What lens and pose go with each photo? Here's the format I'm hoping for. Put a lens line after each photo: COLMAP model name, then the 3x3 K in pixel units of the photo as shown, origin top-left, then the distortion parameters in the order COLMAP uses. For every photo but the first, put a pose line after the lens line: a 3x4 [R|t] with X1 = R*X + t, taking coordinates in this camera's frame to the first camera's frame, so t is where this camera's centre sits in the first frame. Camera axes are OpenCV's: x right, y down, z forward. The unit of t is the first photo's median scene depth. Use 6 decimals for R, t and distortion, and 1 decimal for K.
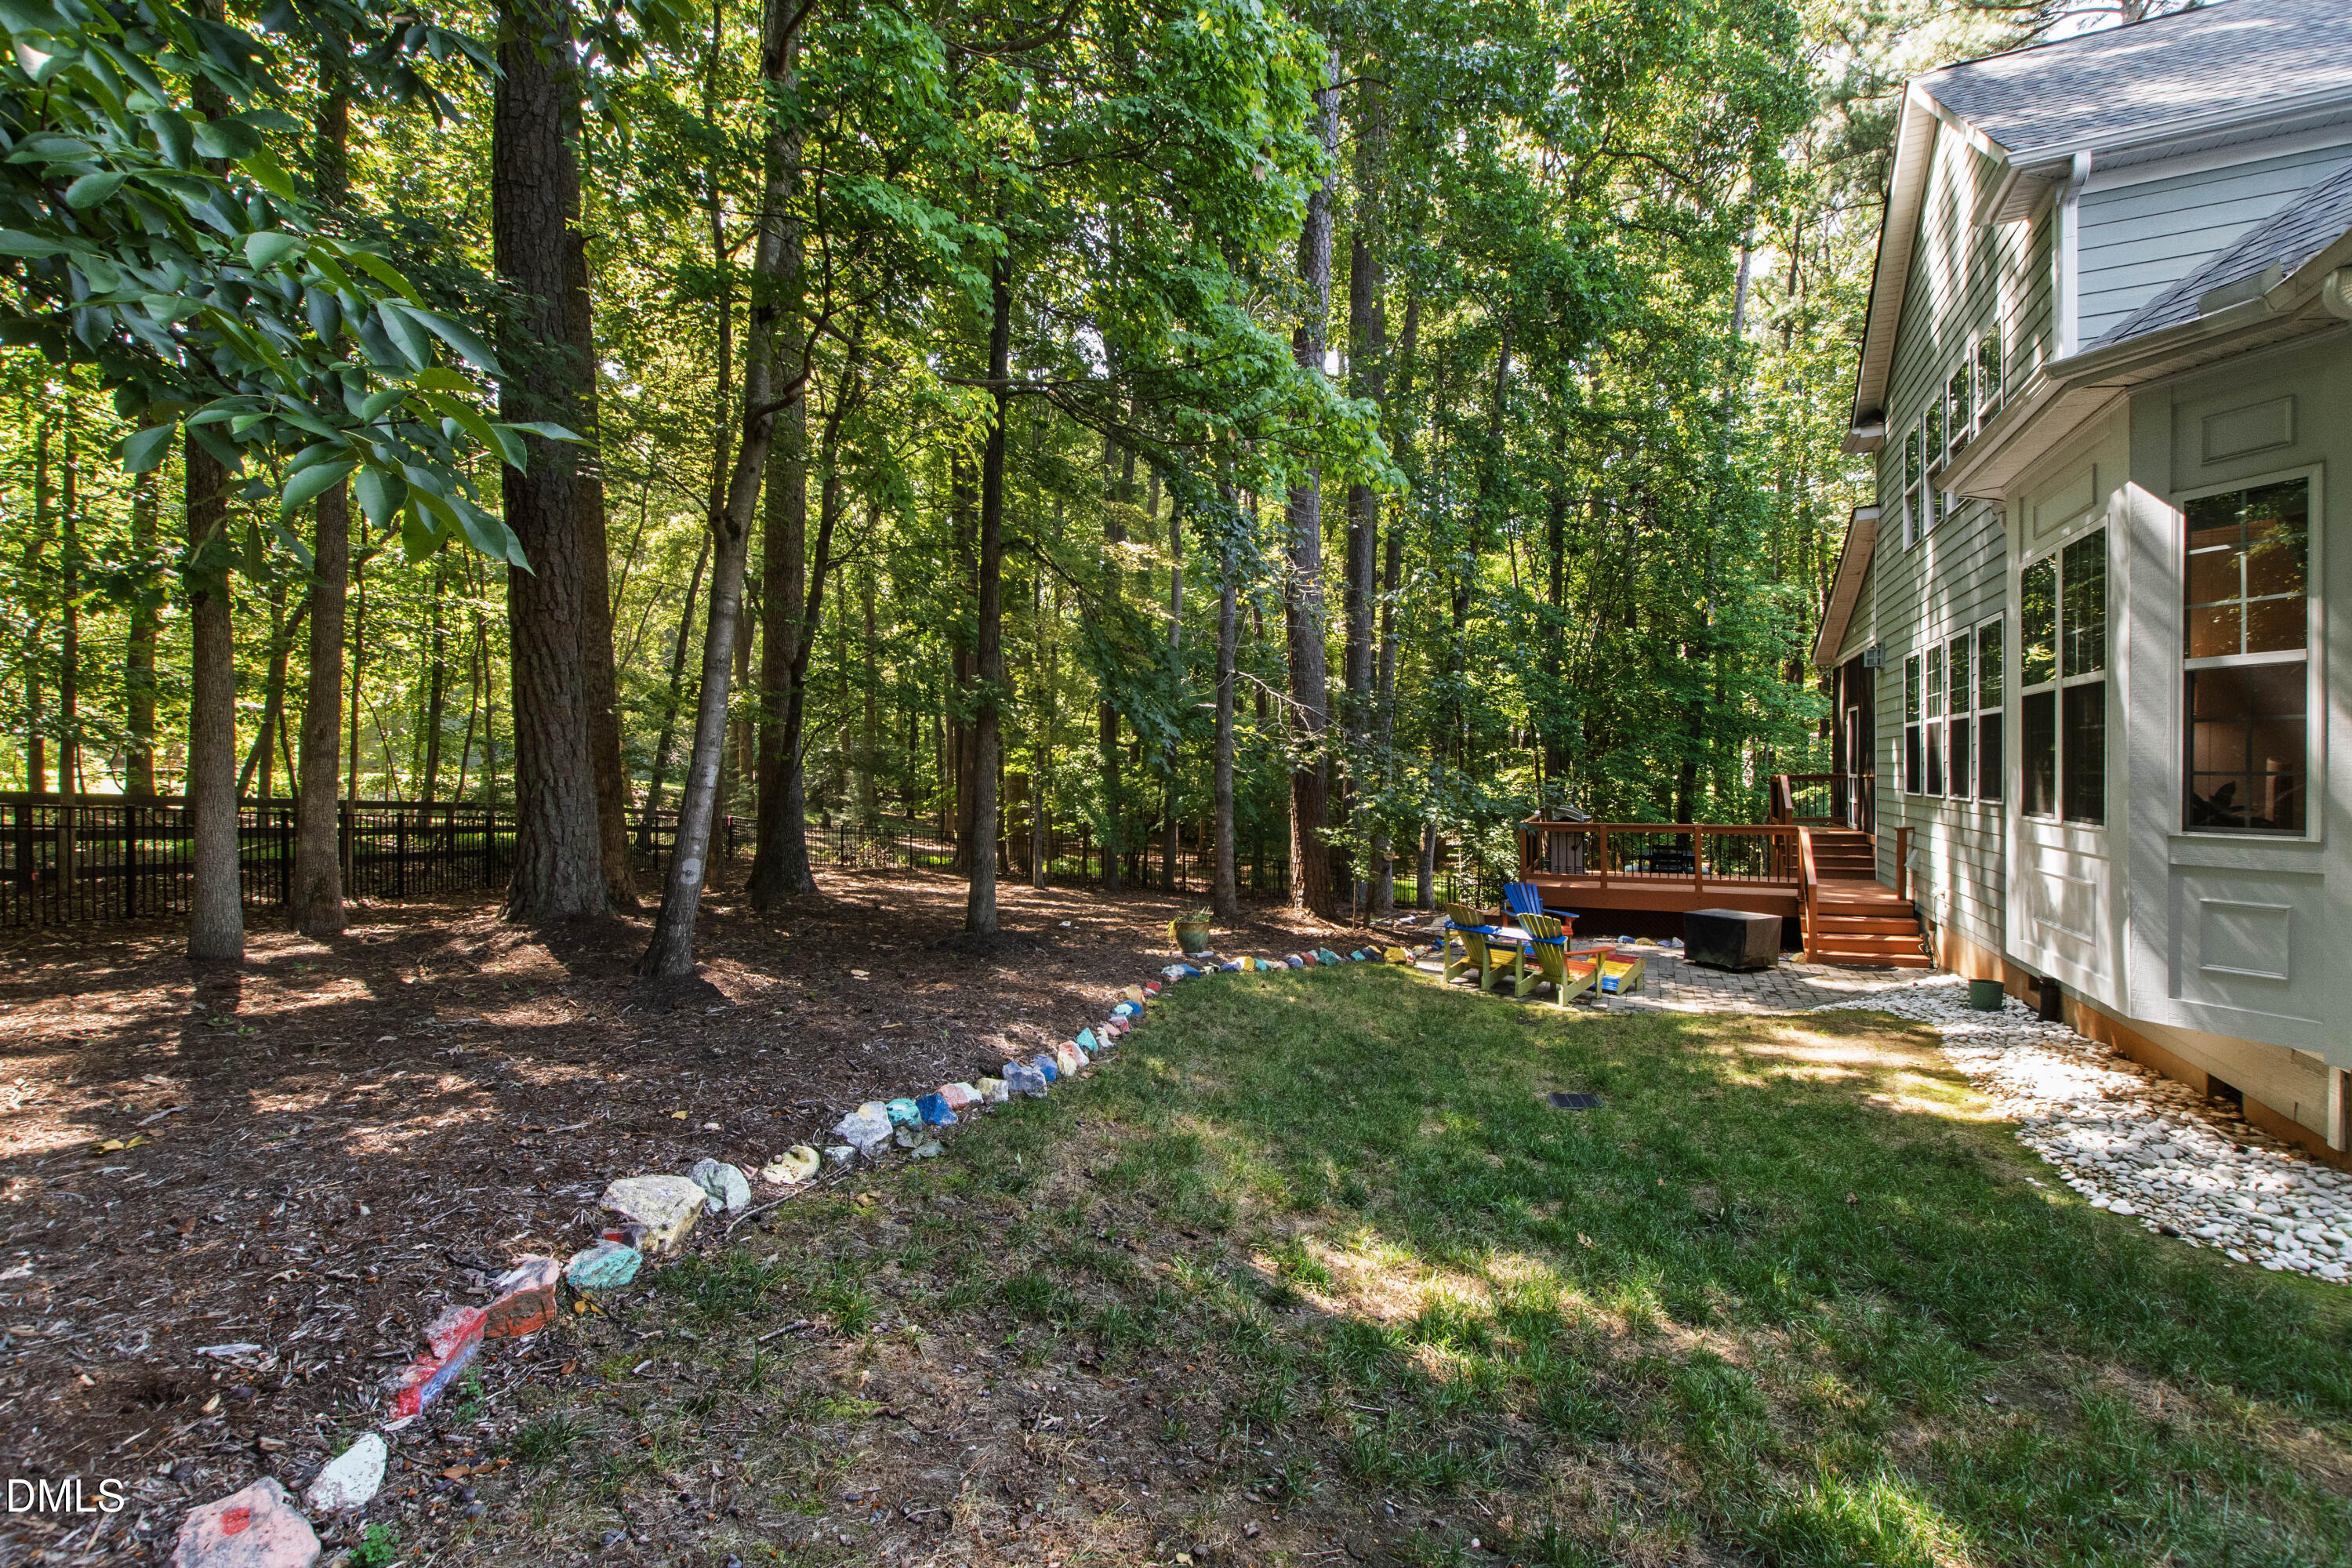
lens RADIAL K [[1047.1, 0, 1163.0], [0, 1047.1, 778.2], [0, 0, 1]] dist [0.020614, 0.000427]
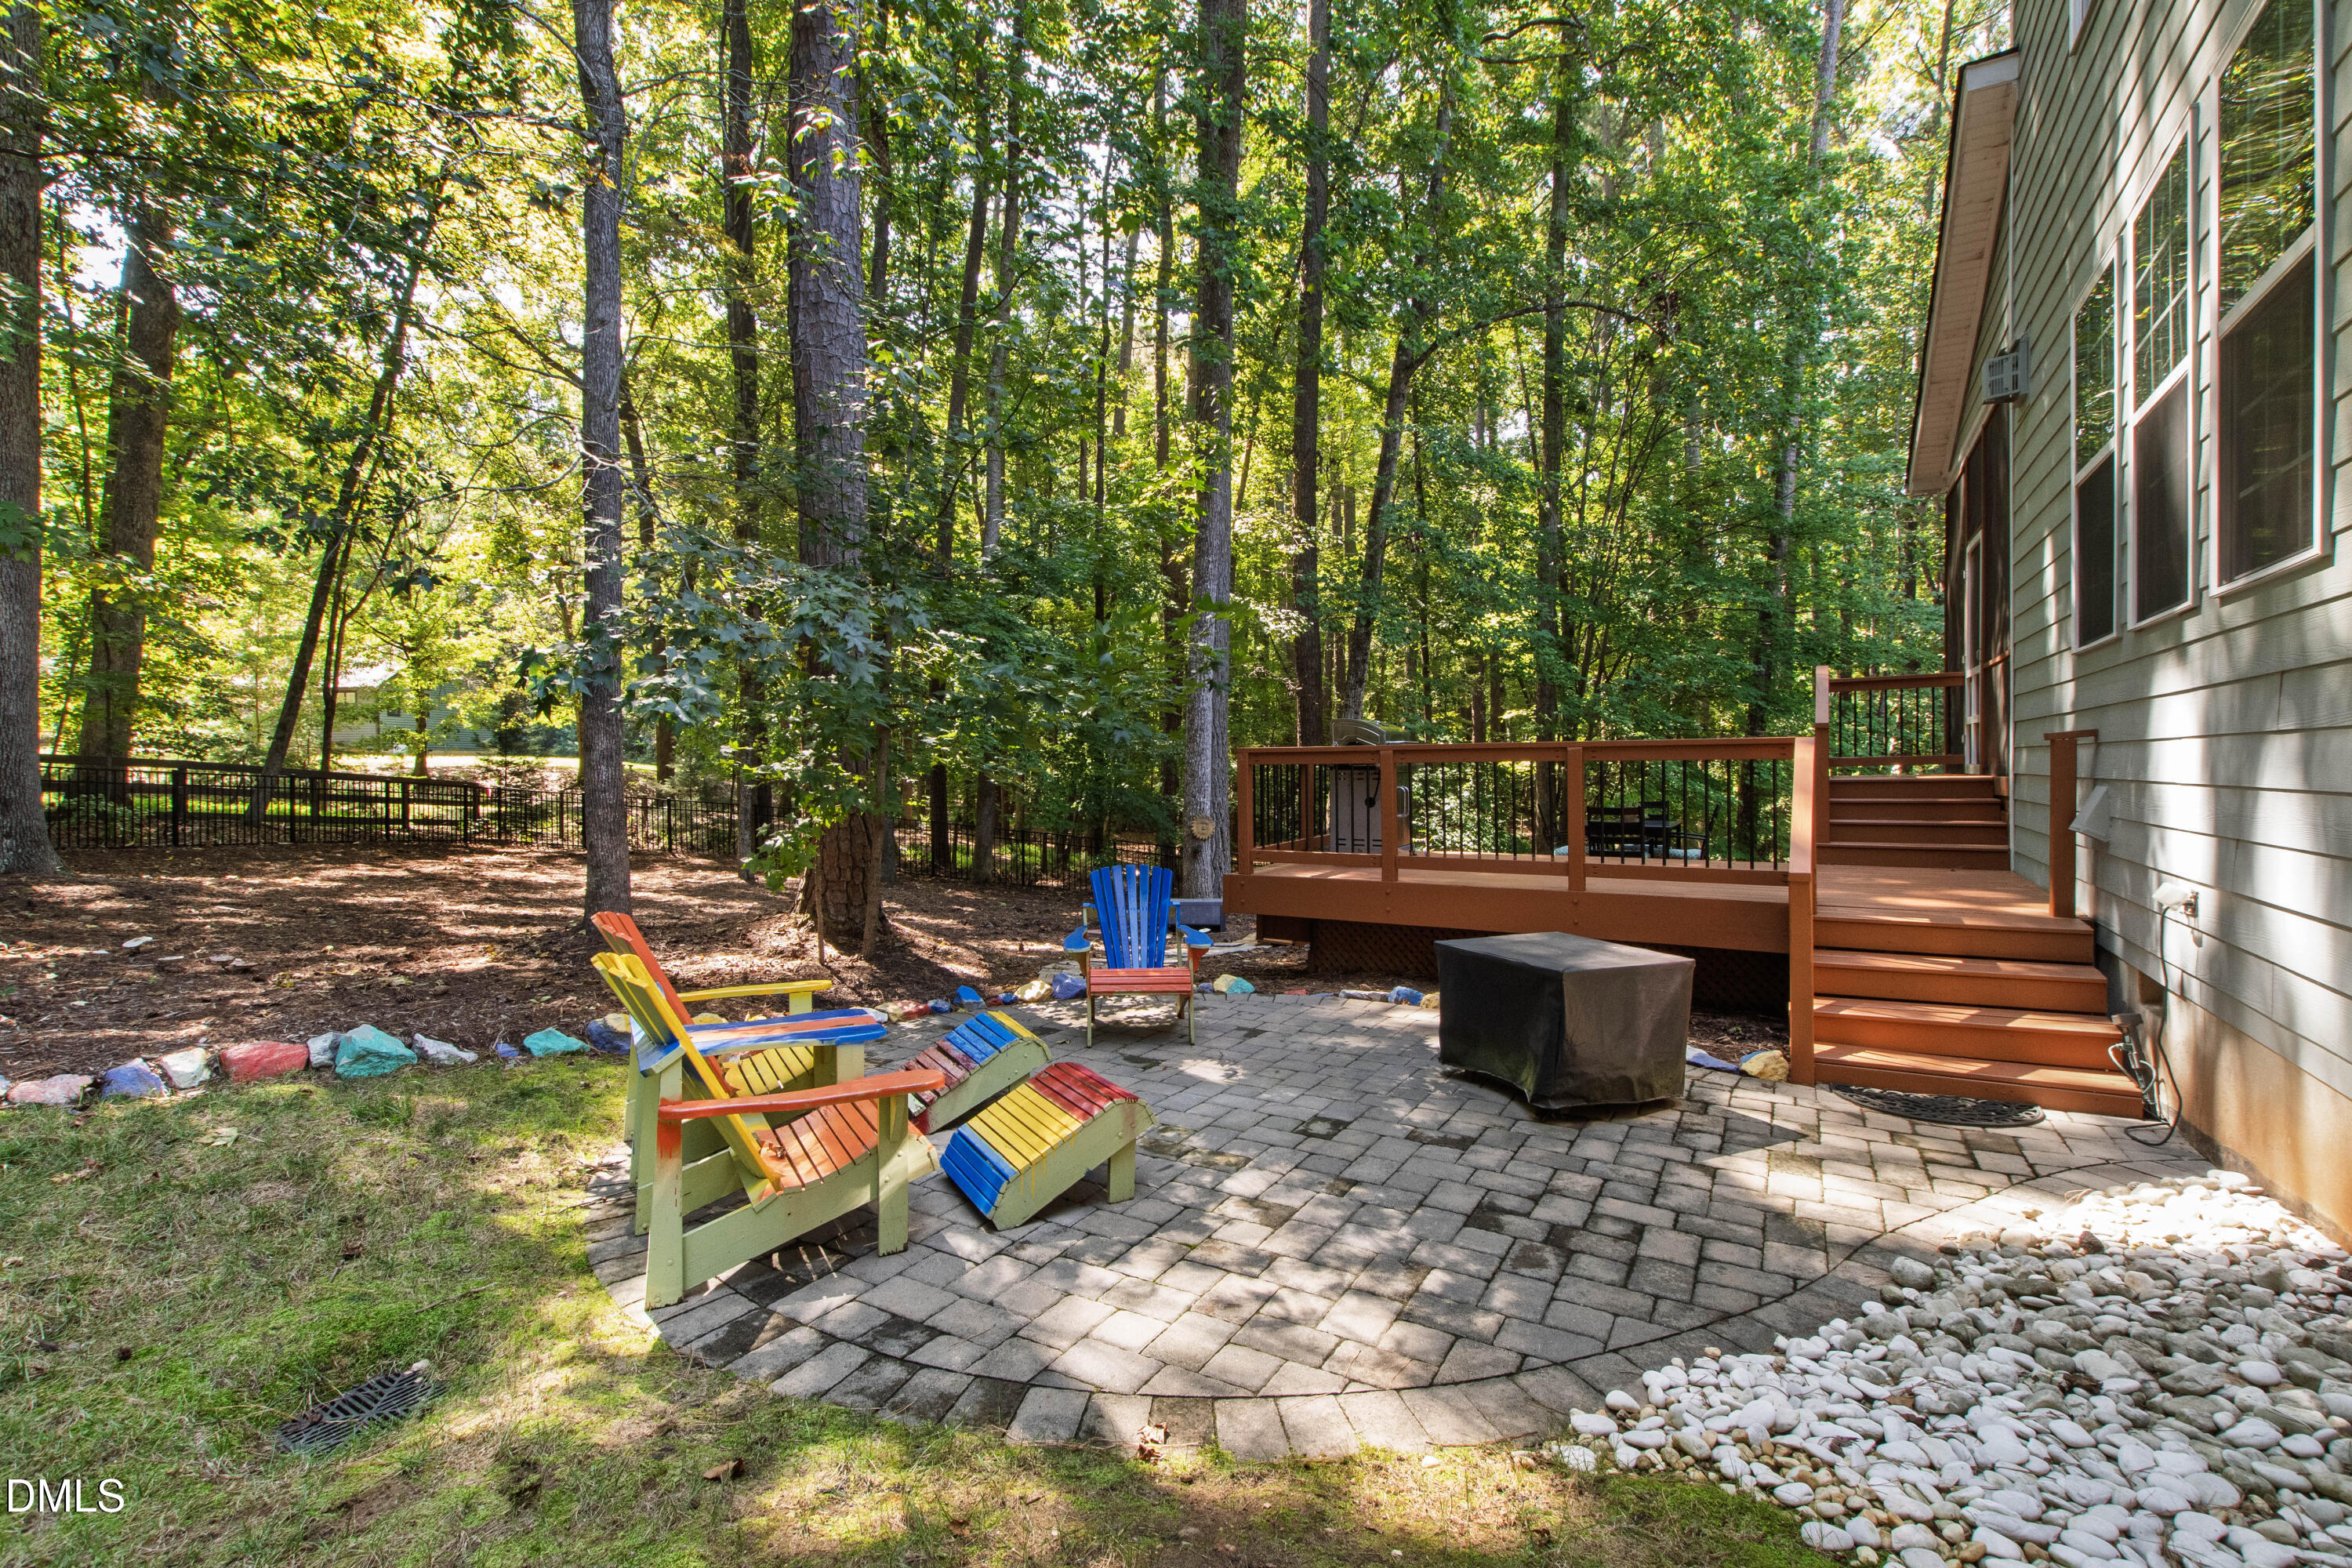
lens RADIAL K [[1047.1, 0, 1188.4], [0, 1047.1, 777.7], [0, 0, 1]] dist [0.020614, 0.000427]
pose [[0.995388, -0.000367, -0.095935, 0.415978], [0.000416, 1.000000, 0.000497, 0.063639], [0.095935, -0.000535, 0.995387, 0.580549]]
